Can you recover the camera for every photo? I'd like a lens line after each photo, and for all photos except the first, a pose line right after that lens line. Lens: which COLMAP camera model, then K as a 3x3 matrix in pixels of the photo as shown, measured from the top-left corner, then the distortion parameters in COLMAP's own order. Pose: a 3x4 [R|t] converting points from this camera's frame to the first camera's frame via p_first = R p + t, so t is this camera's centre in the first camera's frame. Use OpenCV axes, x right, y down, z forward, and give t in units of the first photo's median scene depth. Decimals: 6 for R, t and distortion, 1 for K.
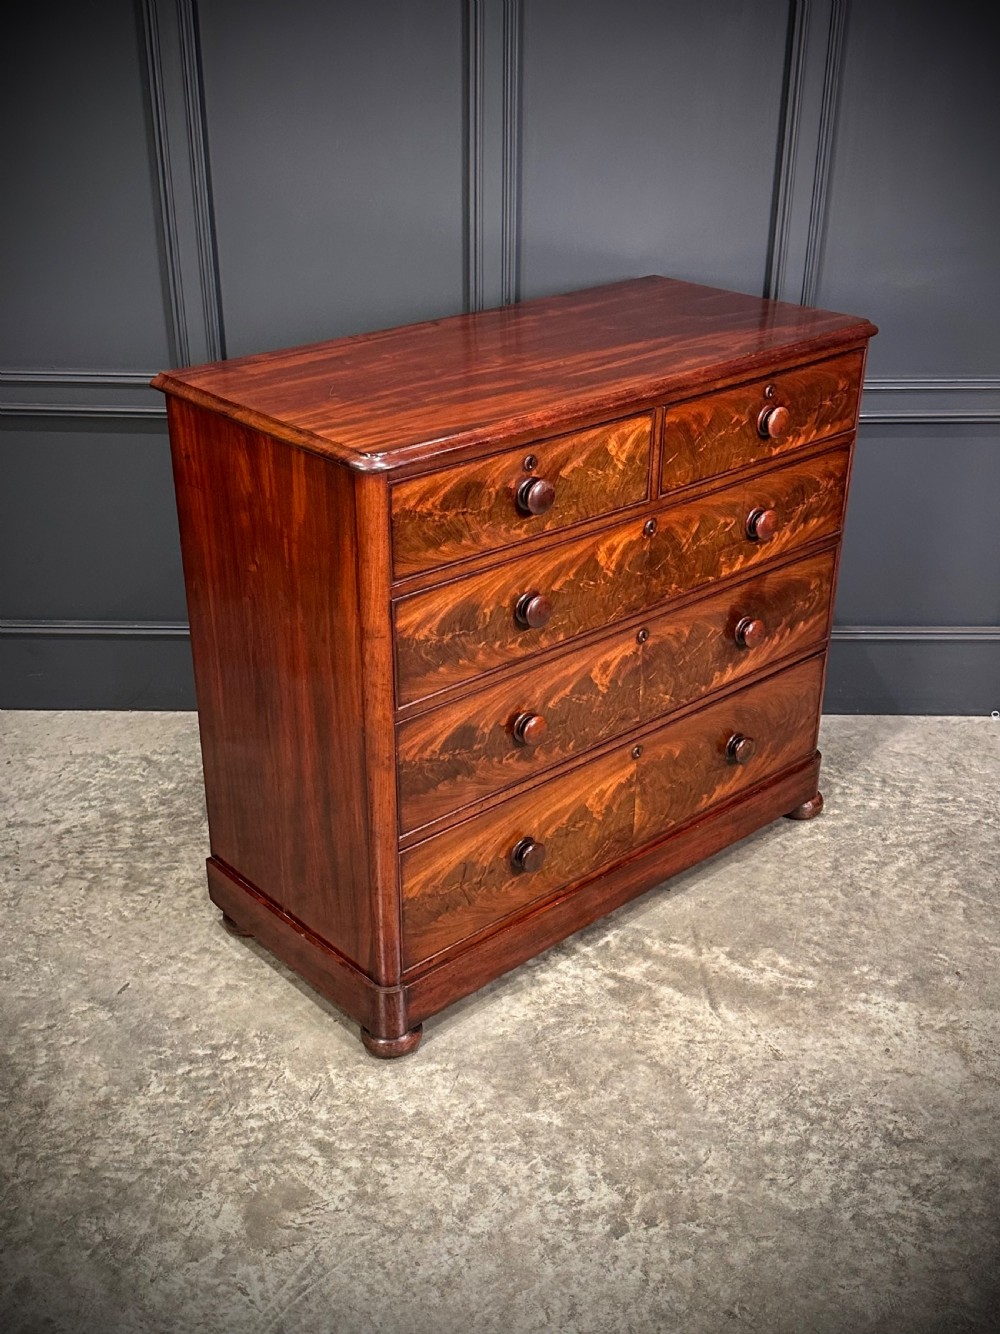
lens RADIAL K [[1397.4, 0, 498.6], [0, 1397.4, 666.4], [0, 0, 1]] dist [0.209540, -0.446769]
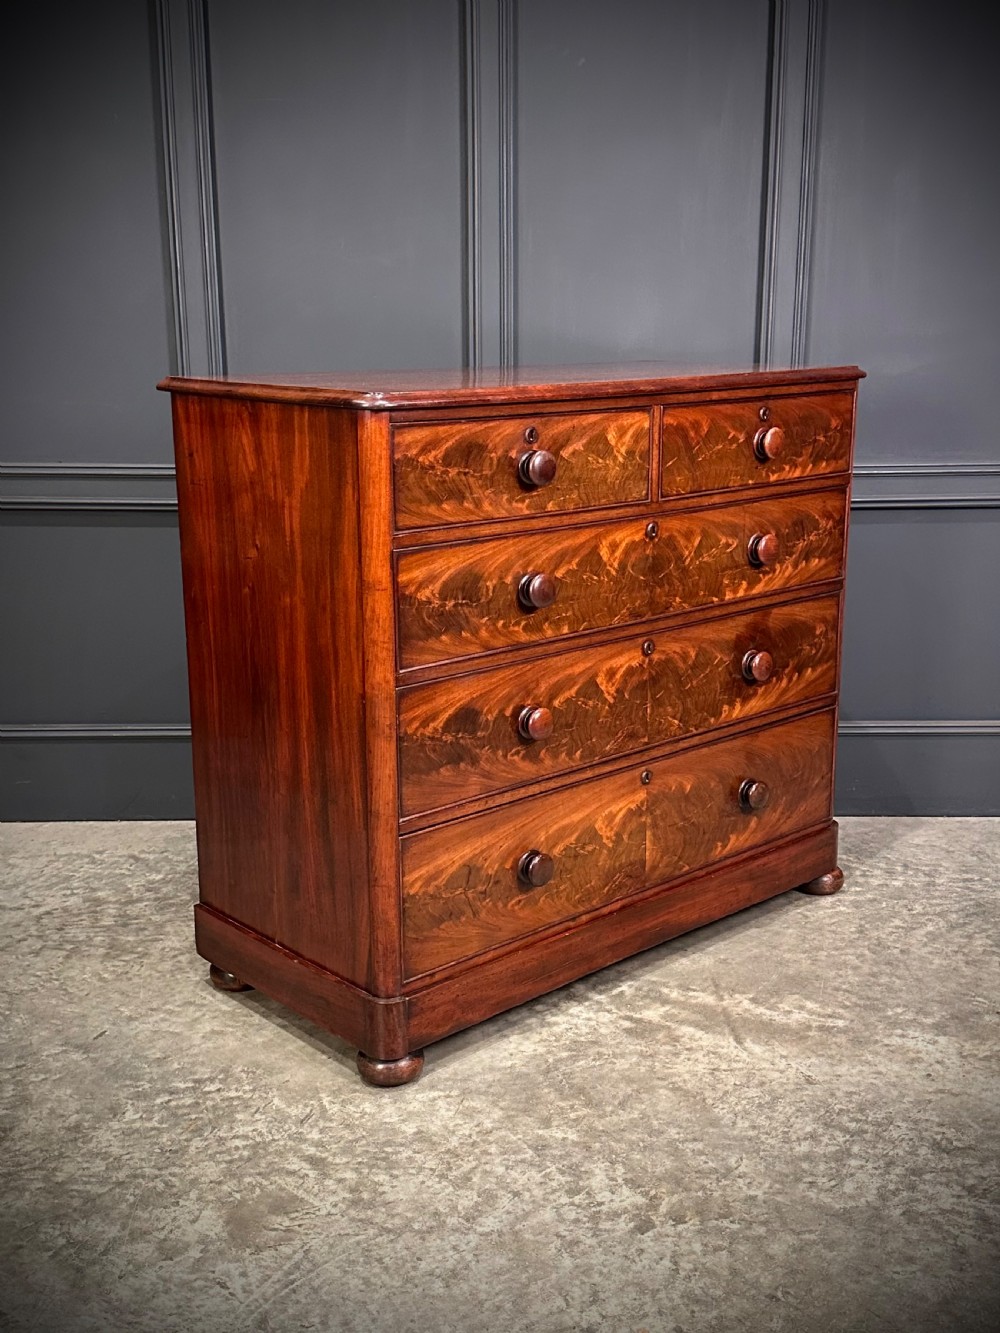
lens RADIAL K [[1415.8, 0, 505.1], [0, 1415.8, 663.2], [0, 0, 1]] dist [0.208222, -0.441078]
pose [[0.999919, -0.011099, 0.006263, -0.004193], [0.012184, 0.976638, -0.214547, 0.219742], [-0.003735, 0.214606, 0.976694, 0.033901]]
